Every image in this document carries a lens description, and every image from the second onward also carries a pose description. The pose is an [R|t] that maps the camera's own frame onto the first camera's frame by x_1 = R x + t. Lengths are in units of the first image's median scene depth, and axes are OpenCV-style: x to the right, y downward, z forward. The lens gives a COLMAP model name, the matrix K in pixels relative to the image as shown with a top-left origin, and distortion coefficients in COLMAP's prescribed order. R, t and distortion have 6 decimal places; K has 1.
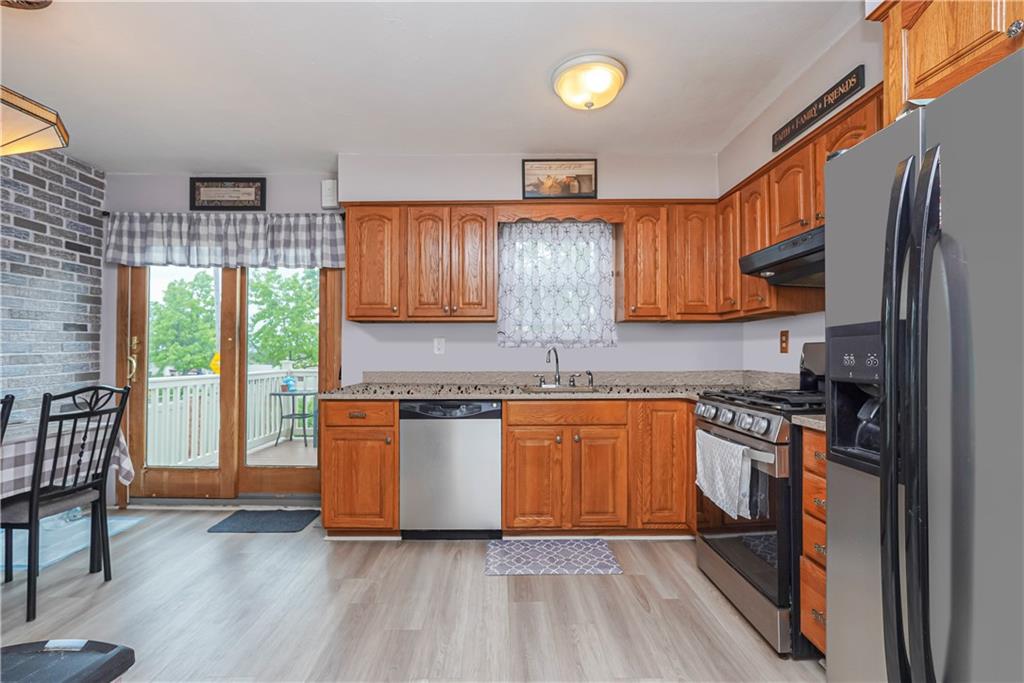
lens RADIAL K [[471.4, 0, 517.5], [0, 471.4, 352.3], [0, 0, 1]] dist [-0.016285, -0.000149]
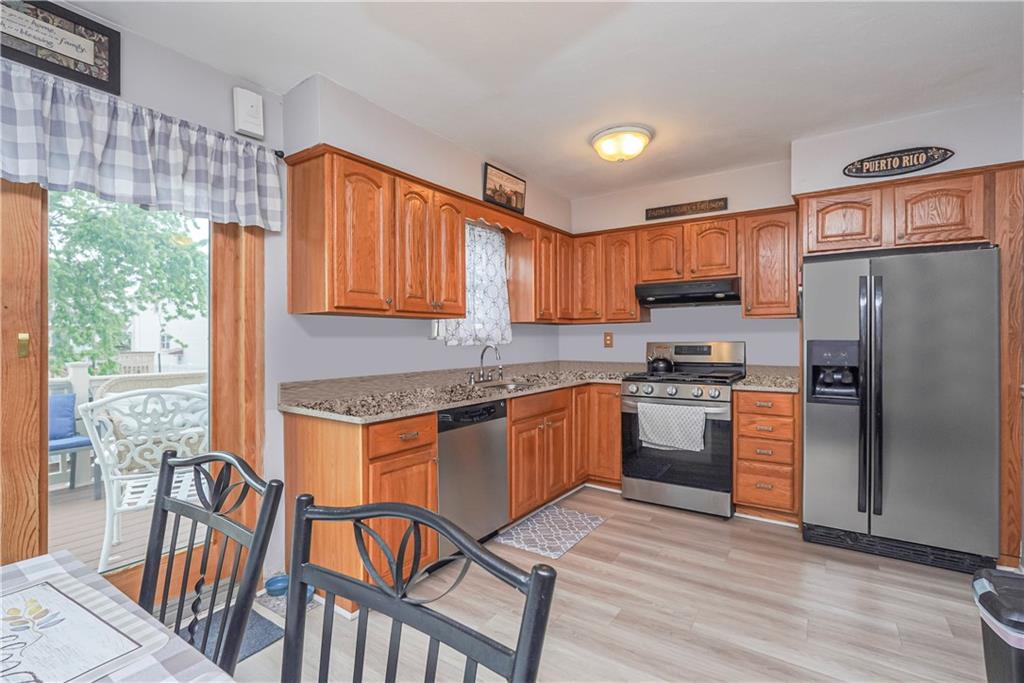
lens RADIAL K [[471.8, 0, 512.0], [0, 471.8, 341.5], [0, 0, 1]] dist [-0.002697, -0.000339]
pose [[0.577756, -0.006653, 0.816183, -0.833699], [0.000748, 0.999971, 0.007622, -0.029243], [-0.816209, -0.003793, 0.577744, 0.377258]]
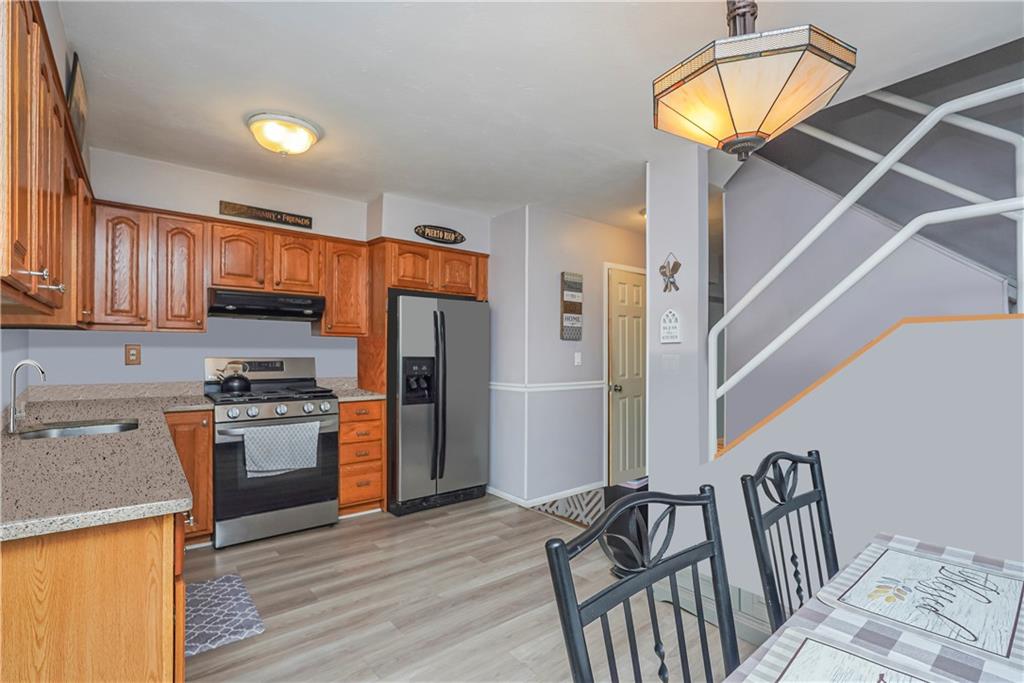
lens RADIAL K [[480.3, 0, 513.0], [0, 480.3, 354.2], [0, 0, 1]] dist [-0.002872, -0.000150]
pose [[-0.613818, -0.003325, 0.789441, -0.856242], [-0.008646, 0.999959, -0.002512, -0.028840], [-0.789400, -0.008367, -0.613822, 0.977382]]
